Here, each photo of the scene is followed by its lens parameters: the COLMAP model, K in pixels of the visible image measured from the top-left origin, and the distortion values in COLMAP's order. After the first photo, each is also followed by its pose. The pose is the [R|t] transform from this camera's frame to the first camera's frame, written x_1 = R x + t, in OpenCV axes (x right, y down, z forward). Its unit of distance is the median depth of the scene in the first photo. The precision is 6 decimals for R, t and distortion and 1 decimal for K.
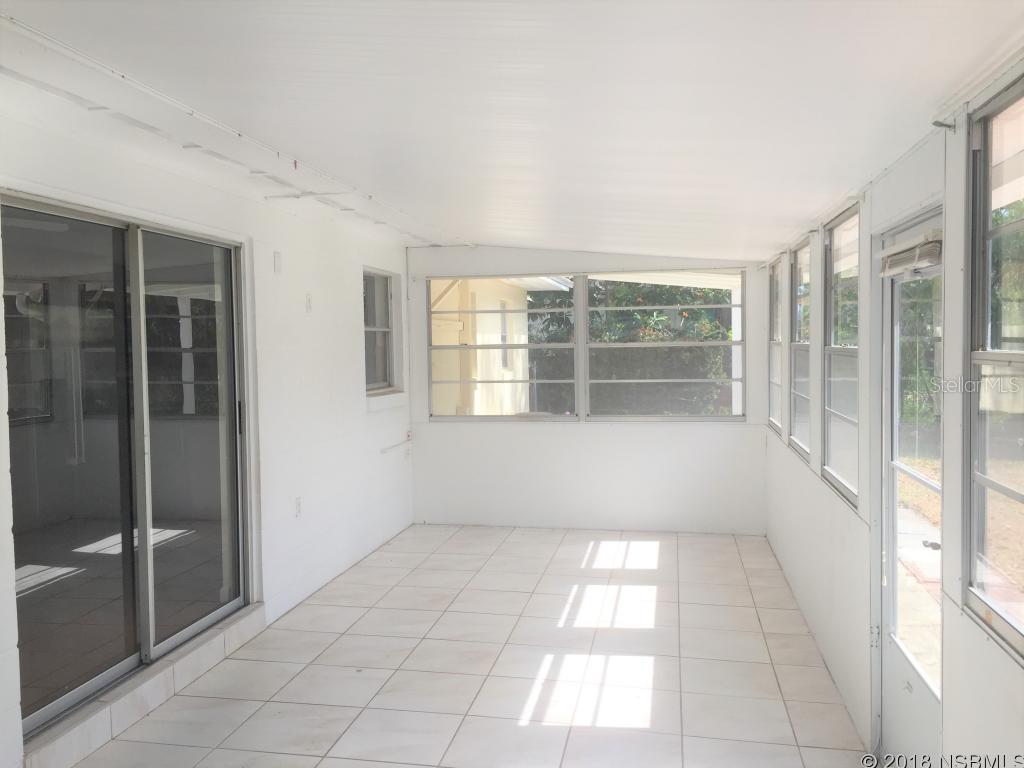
lens RADIAL K [[870.2, 0, 513.6], [0, 870.2, 385.0], [0, 0, 1]] dist [0.032944, -0.026070]
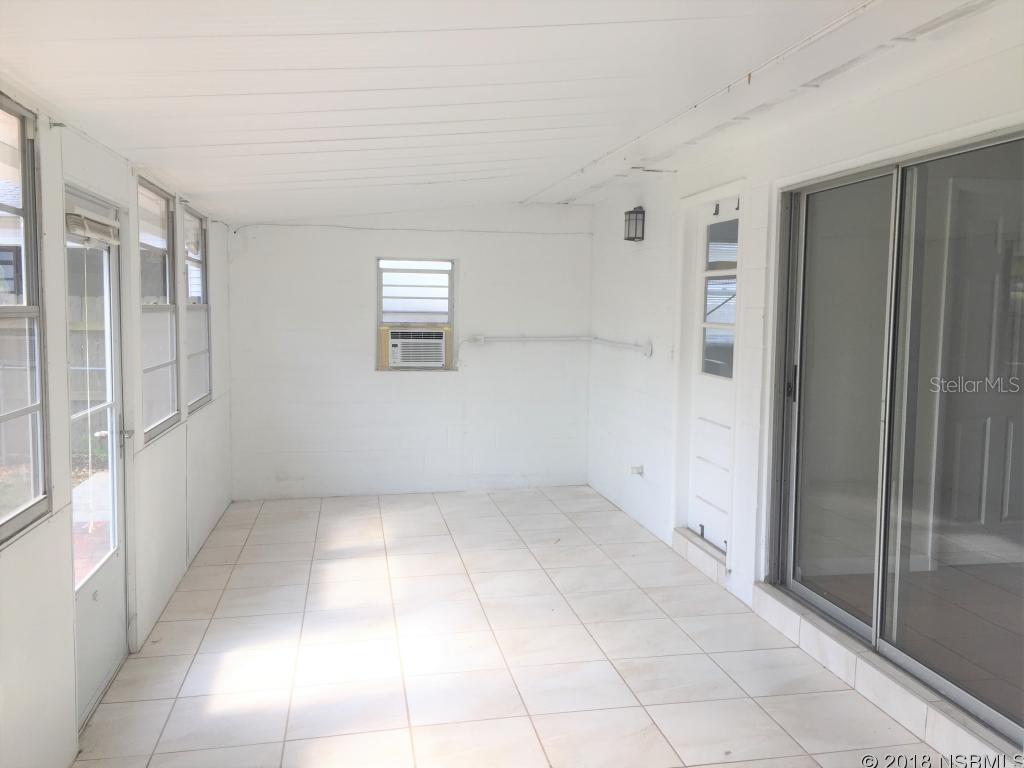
lens RADIAL K [[870.2, 0, 515.2], [0, 870.2, 379.2], [0, 0, 1]] dist [0.032944, -0.026070]
pose [[-0.933941, 0.034845, -0.355725, 0.243153], [-0.013920, 0.990936, 0.133612, -0.076310], [0.357157, 0.129738, -0.924990, 1.632603]]
